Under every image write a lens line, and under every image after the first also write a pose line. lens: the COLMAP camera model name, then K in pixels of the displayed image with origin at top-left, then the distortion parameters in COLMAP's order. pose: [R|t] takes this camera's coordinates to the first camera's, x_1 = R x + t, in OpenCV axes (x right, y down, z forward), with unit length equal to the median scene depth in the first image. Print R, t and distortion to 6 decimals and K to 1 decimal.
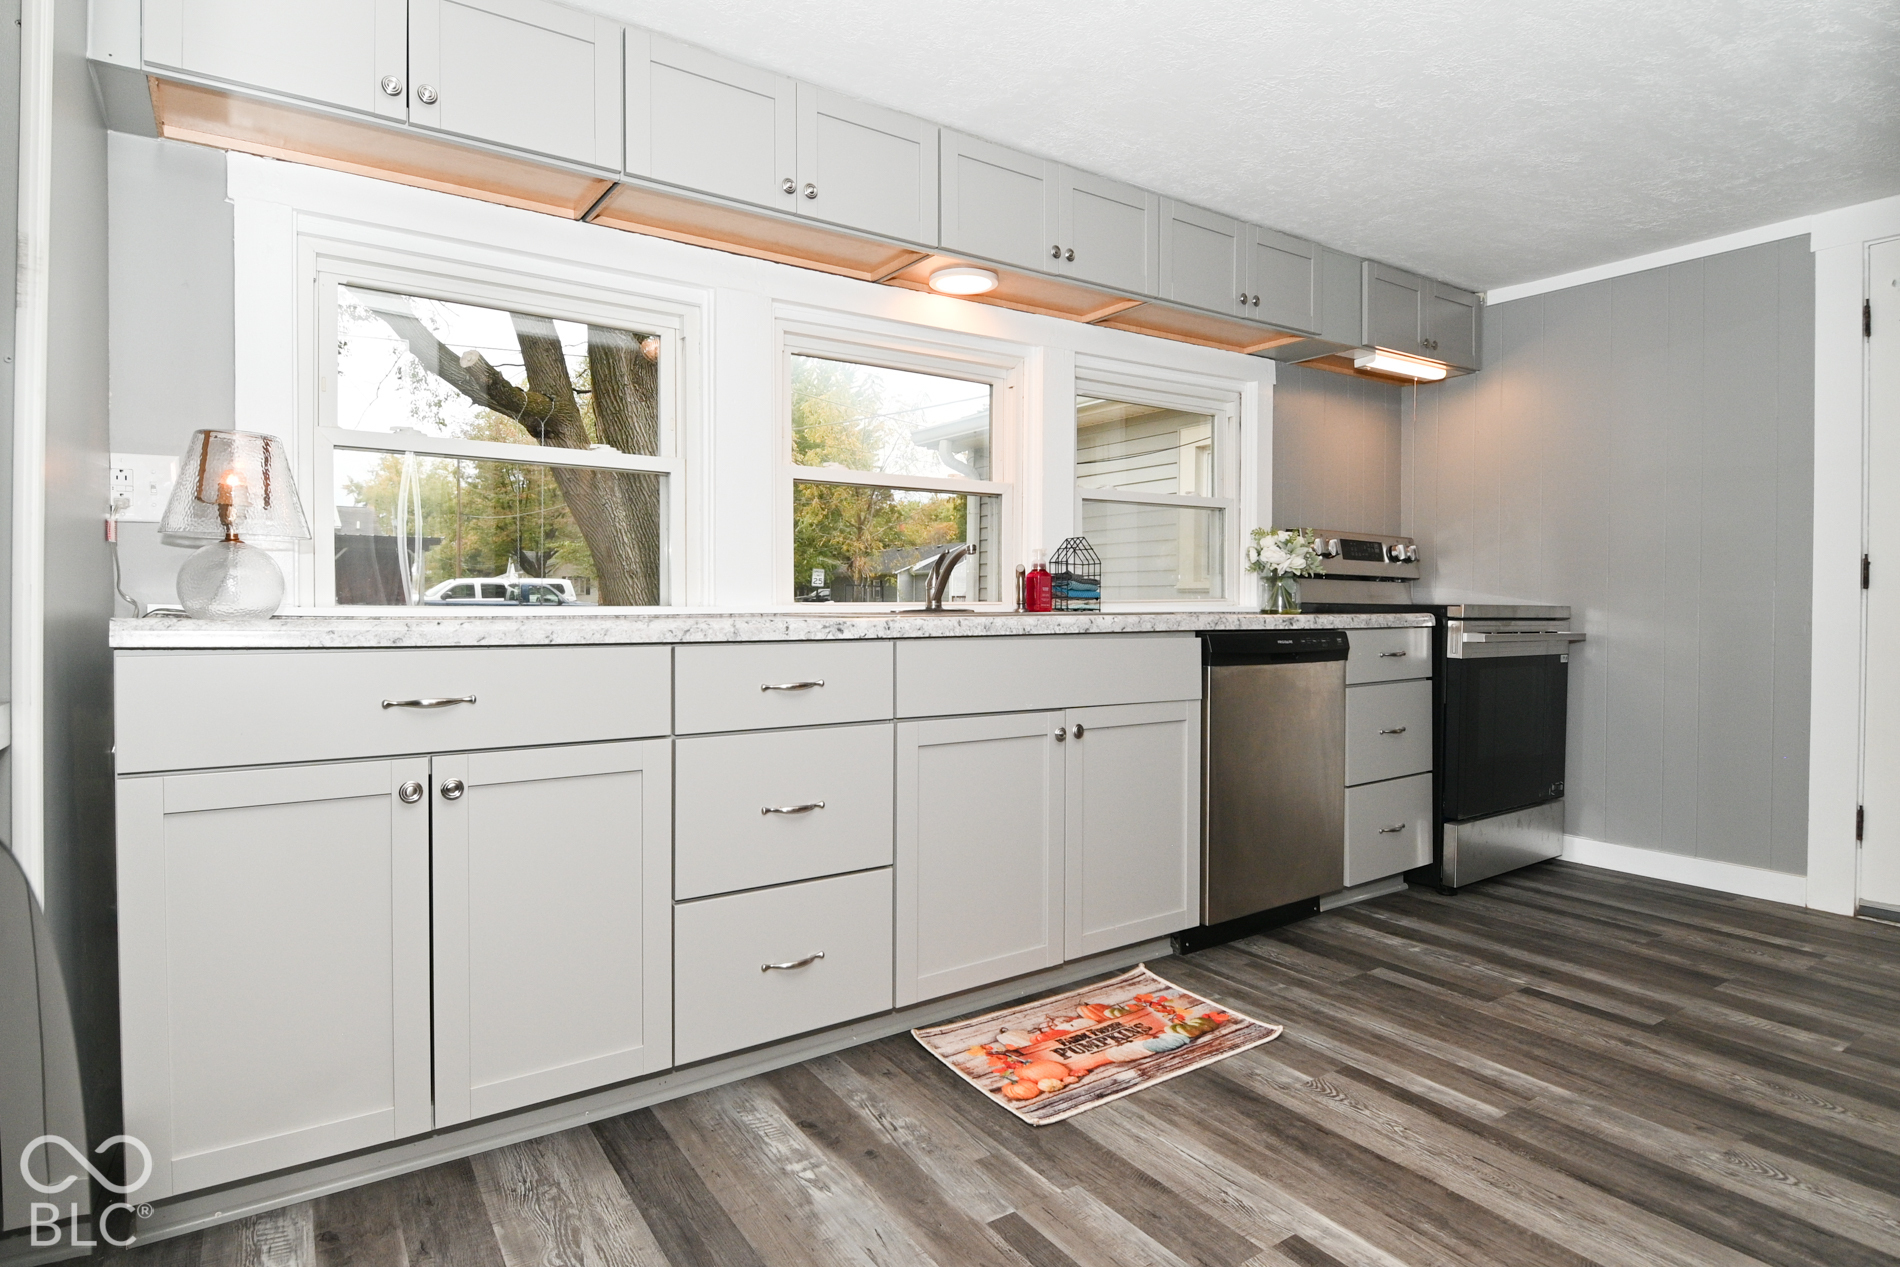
lens RADIAL K [[995.3, 0, 959.2], [0, 995.3, 615.1], [0, 0, 1]] dist [0.008615, -0.017269]
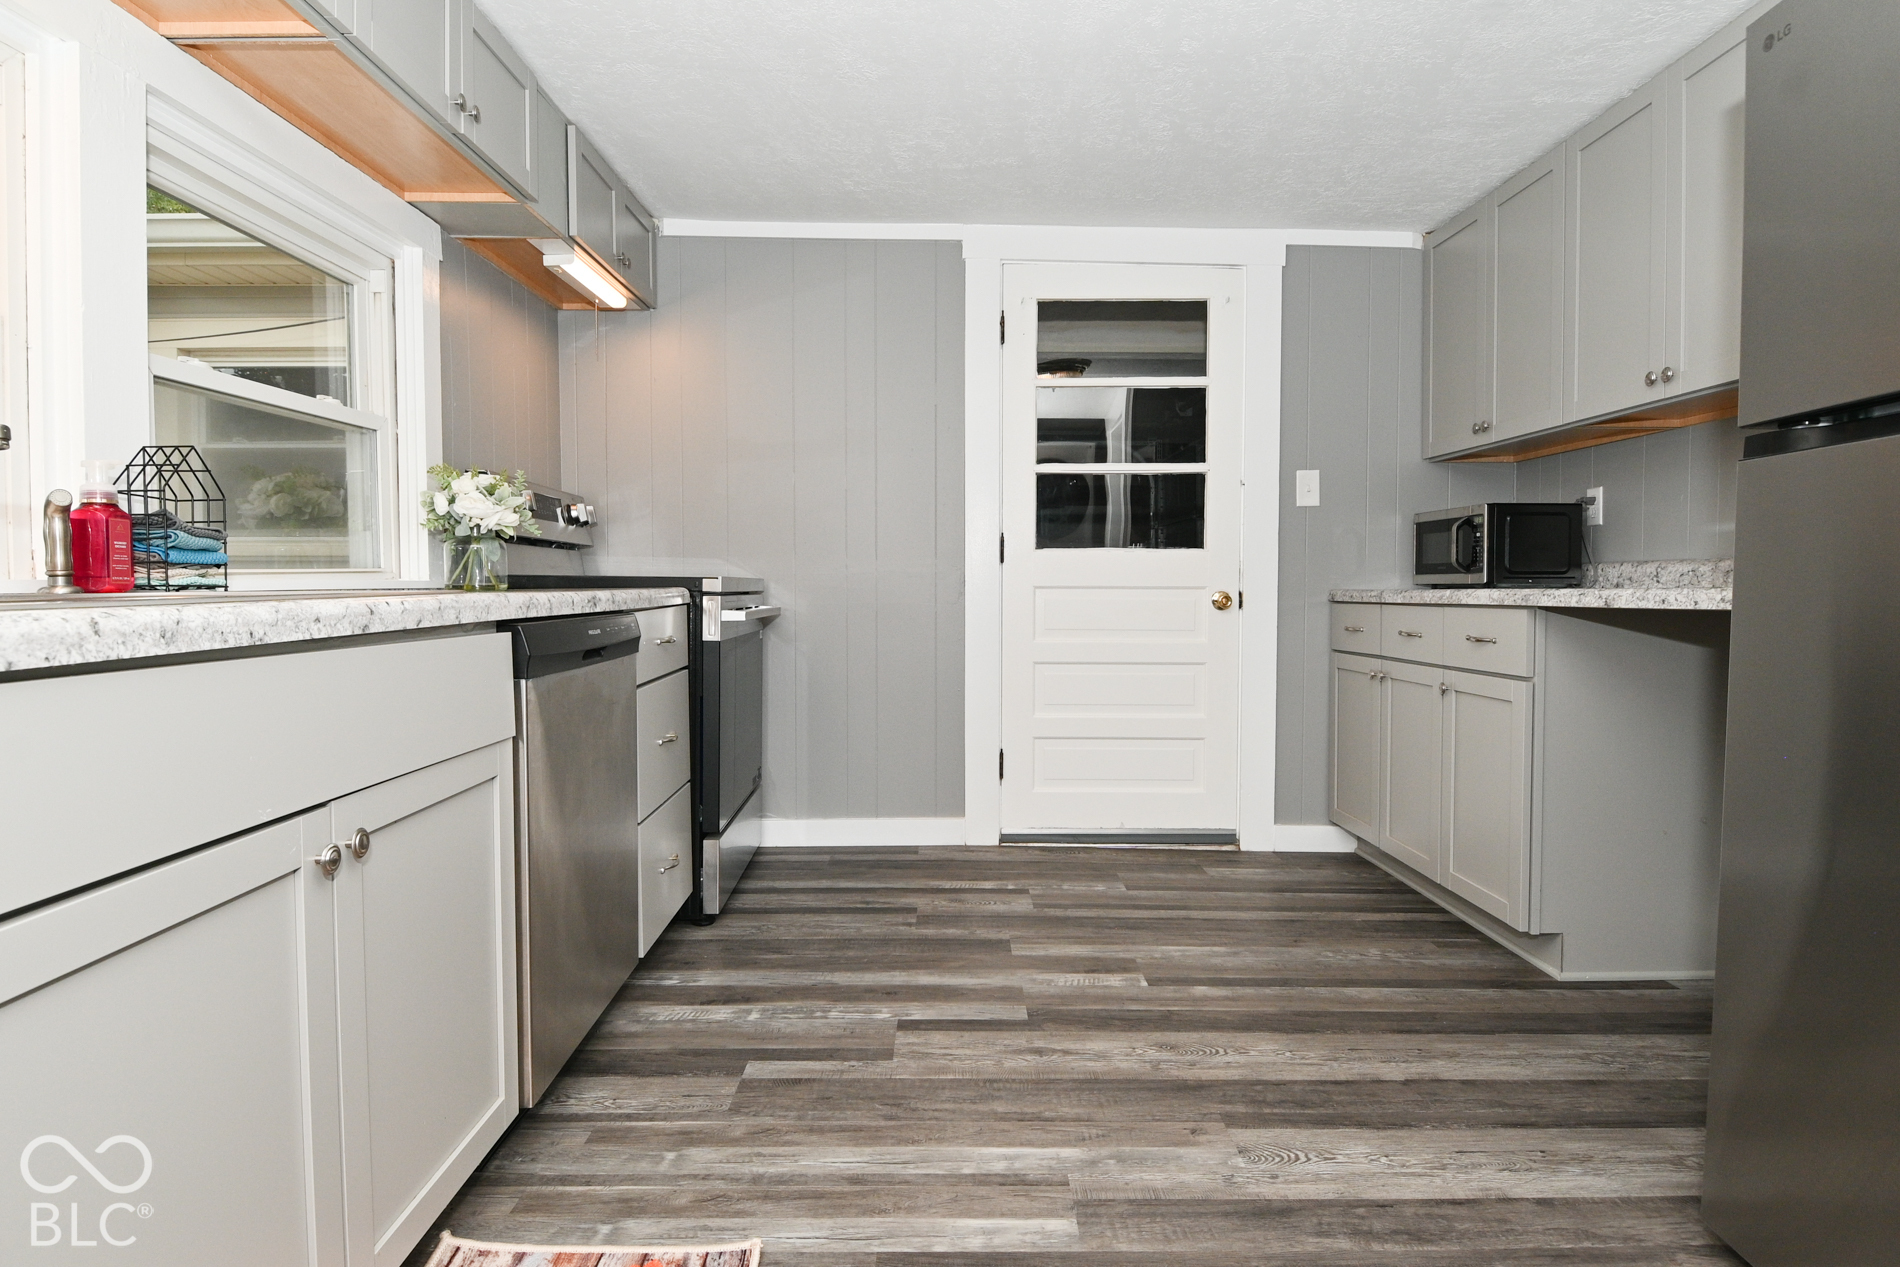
lens RADIAL K [[995.3, 0, 948.2], [0, 995.3, 613.7], [0, 0, 1]] dist [0.008615, -0.017269]
pose [[0.554995, -0.031891, 0.831242, -0.104548], [0.011217, 0.999461, 0.030855, -0.003799], [-0.831778, -0.007800, 0.555054, 0.460980]]
